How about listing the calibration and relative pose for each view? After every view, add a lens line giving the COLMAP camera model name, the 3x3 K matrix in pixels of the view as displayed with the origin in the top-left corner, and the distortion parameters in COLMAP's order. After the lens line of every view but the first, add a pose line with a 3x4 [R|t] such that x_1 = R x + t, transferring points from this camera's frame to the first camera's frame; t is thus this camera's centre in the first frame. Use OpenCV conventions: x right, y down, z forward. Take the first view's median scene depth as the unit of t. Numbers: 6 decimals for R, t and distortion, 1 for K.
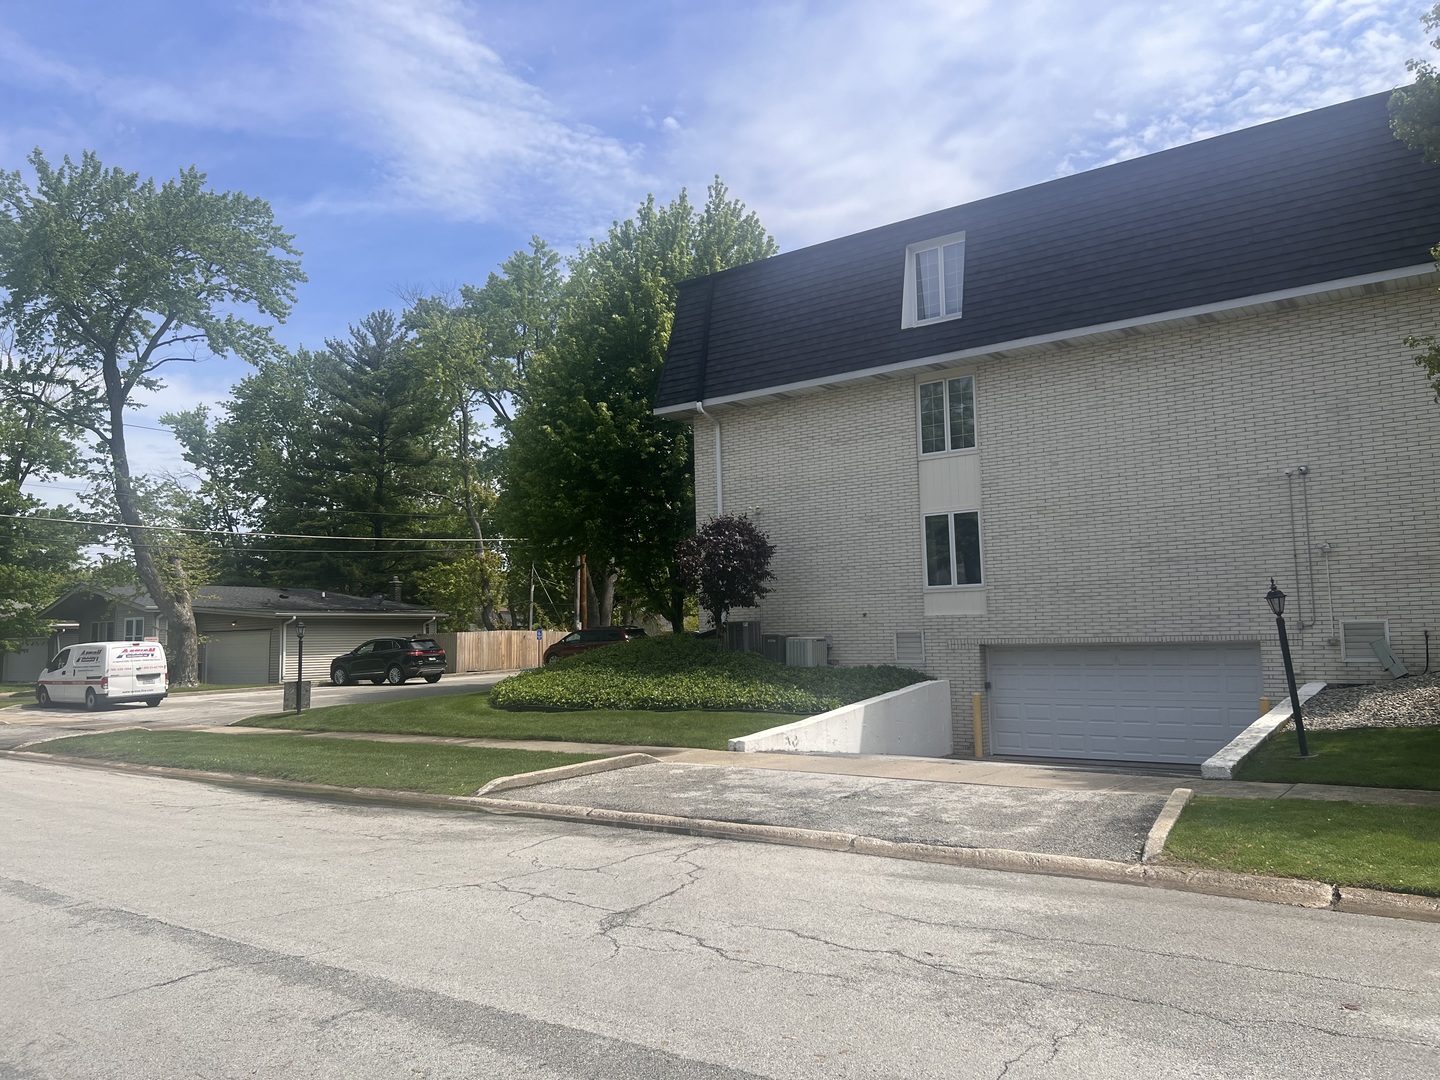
lens RADIAL K [[1042.1, 0, 720.0], [0, 1042.1, 540.0], [0, 0, 1]] dist [0.102358, -0.106478]
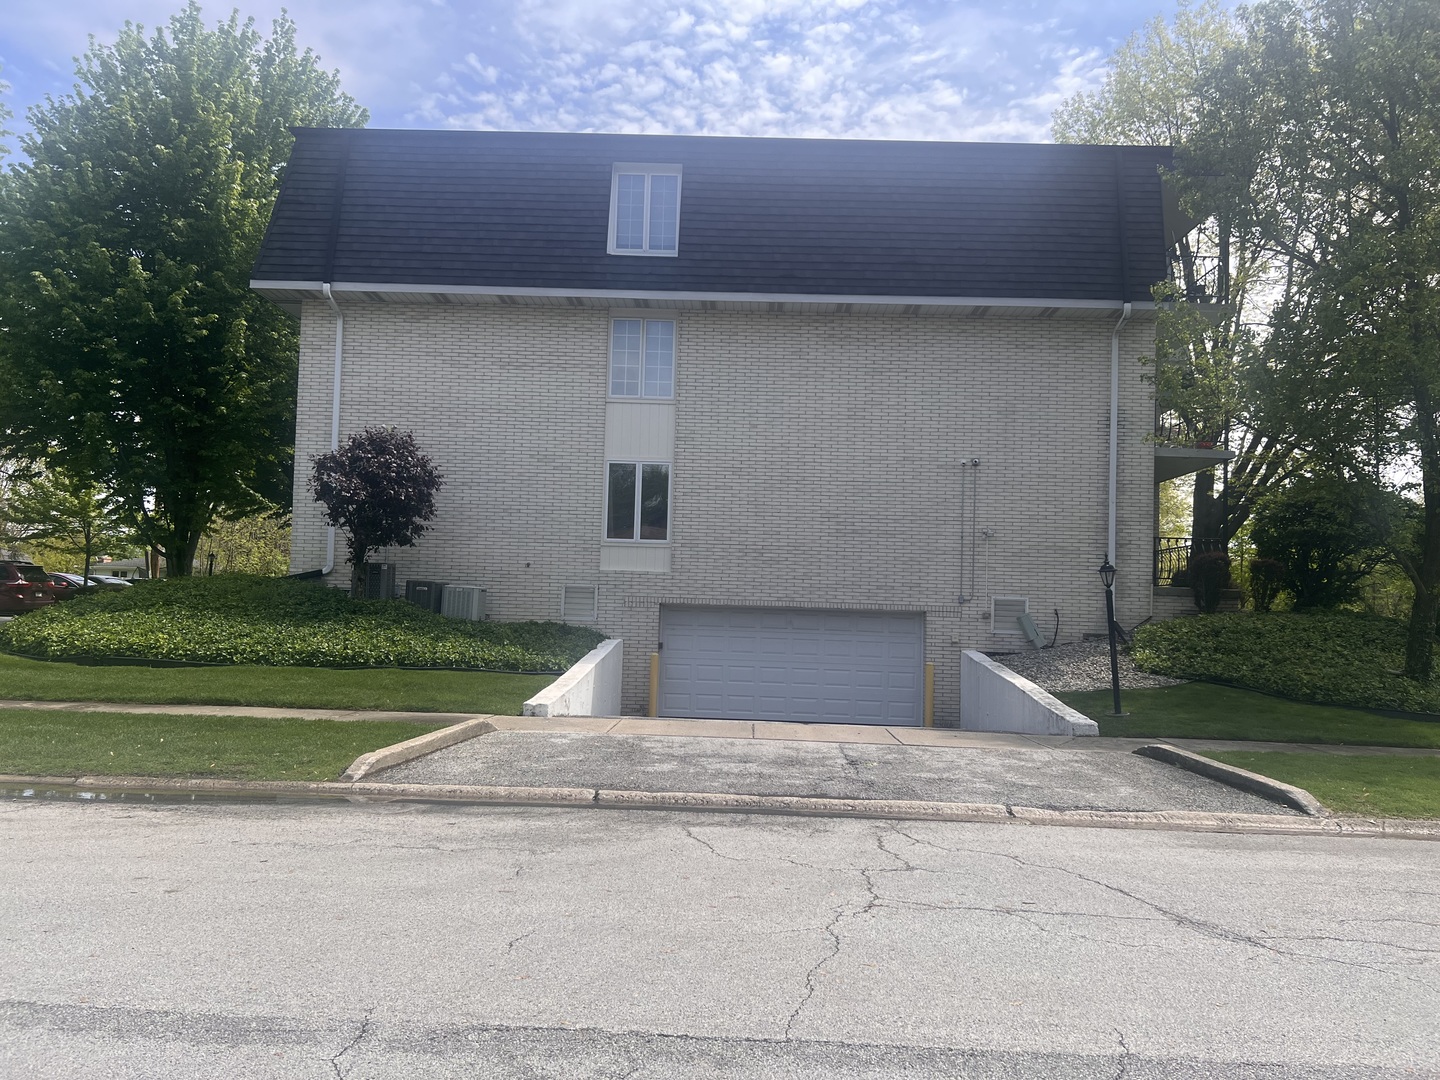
lens RADIAL K [[1073.6, 0, 720.0], [0, 1073.6, 540.0], [0, 0, 1]] dist [0.139849, -0.231522]
pose [[0.832788, 0.083780, 0.547216, -0.242092], [-0.101997, 0.994780, 0.002923, 0.033118], [-0.544115, -0.058248, 0.836986, 0.152719]]
